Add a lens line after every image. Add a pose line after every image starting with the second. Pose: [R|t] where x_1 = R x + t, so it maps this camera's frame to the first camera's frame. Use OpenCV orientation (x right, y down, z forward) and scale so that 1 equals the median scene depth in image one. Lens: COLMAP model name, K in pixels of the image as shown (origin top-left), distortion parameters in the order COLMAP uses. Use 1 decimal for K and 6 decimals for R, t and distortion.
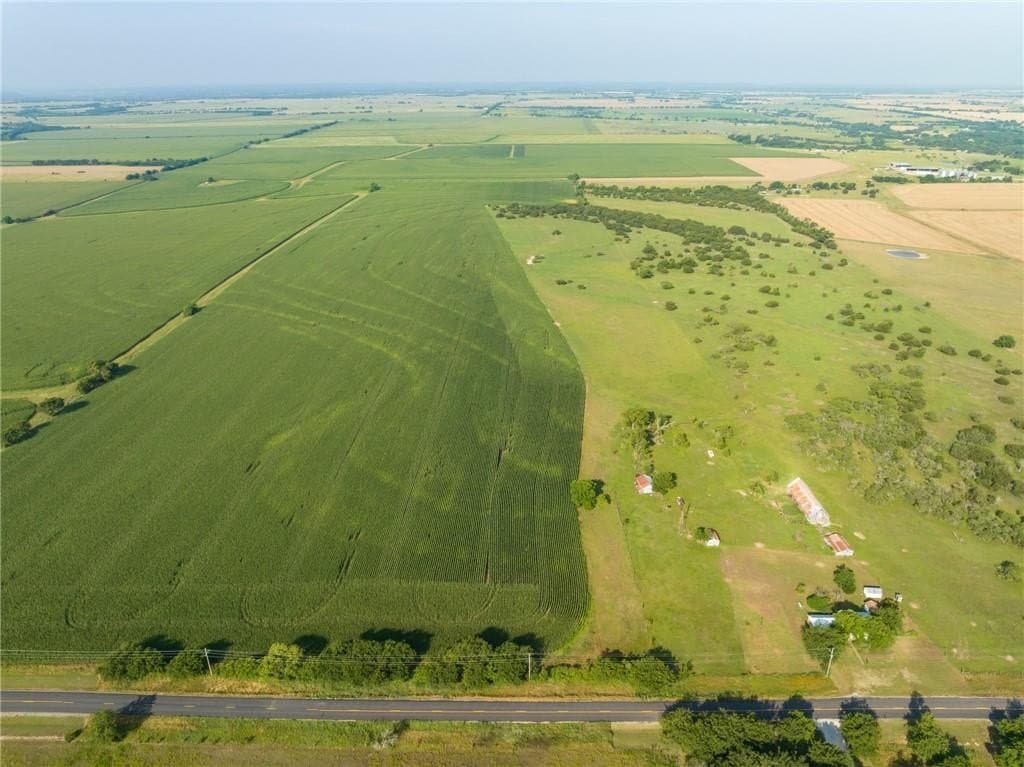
lens RADIAL K [[729.3, 0, 511.4], [0, 729.3, 380.0], [0, 0, 1]] dist [-0.050600, 0.018917]
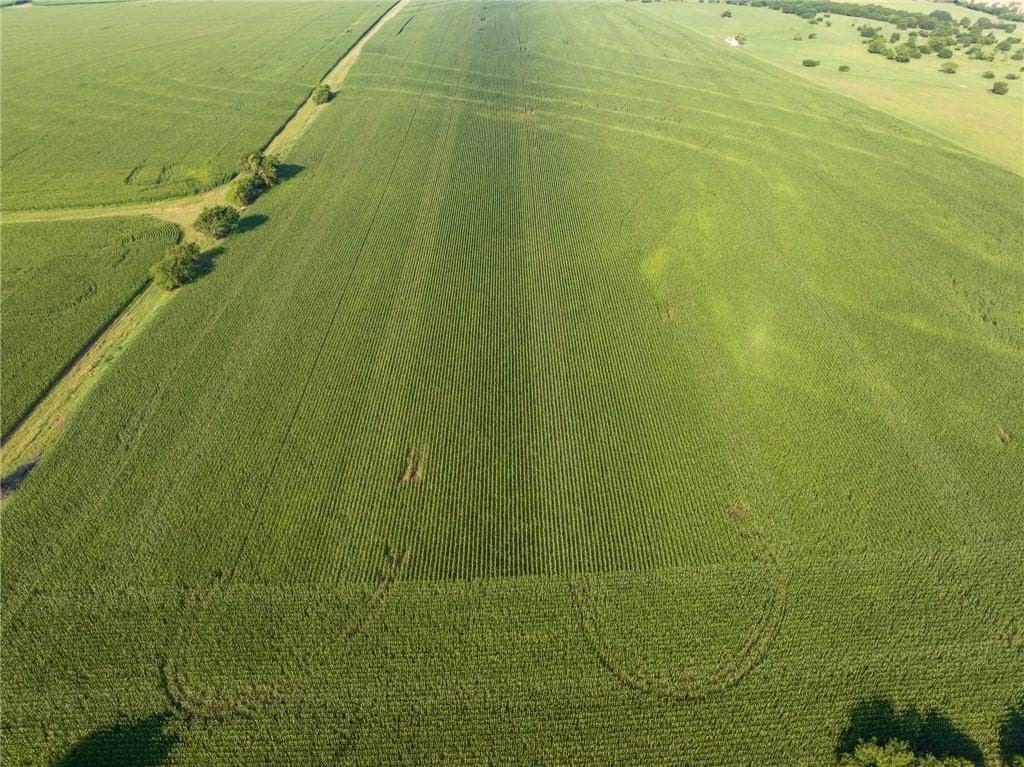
lens RADIAL K [[729.3, 0, 507.2], [0, 729.3, 375.9], [0, 0, 1]] dist [-0.050600, 0.018917]
pose [[0.998928, -0.022403, 0.040515, -0.313768], [0.014237, 0.981364, 0.191632, 0.037134], [-0.044053, -0.190850, 0.980630, 0.278225]]
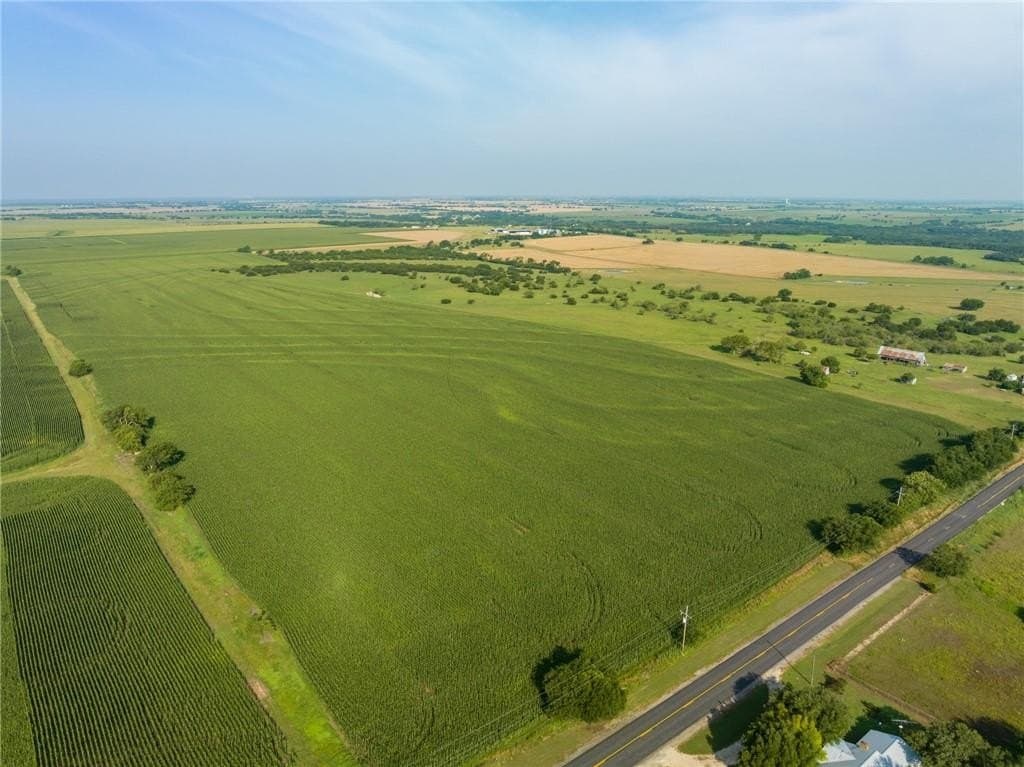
lens RADIAL K [[729.3, 0, 509.8], [0, 729.3, 388.9], [0, 0, 1]] dist [-0.050600, 0.018917]
pose [[0.773093, -0.160093, 0.613757, -0.573819], [0.243176, 0.968496, -0.053683, 0.066157], [-0.585826, 0.190753, 0.787668, 0.206524]]
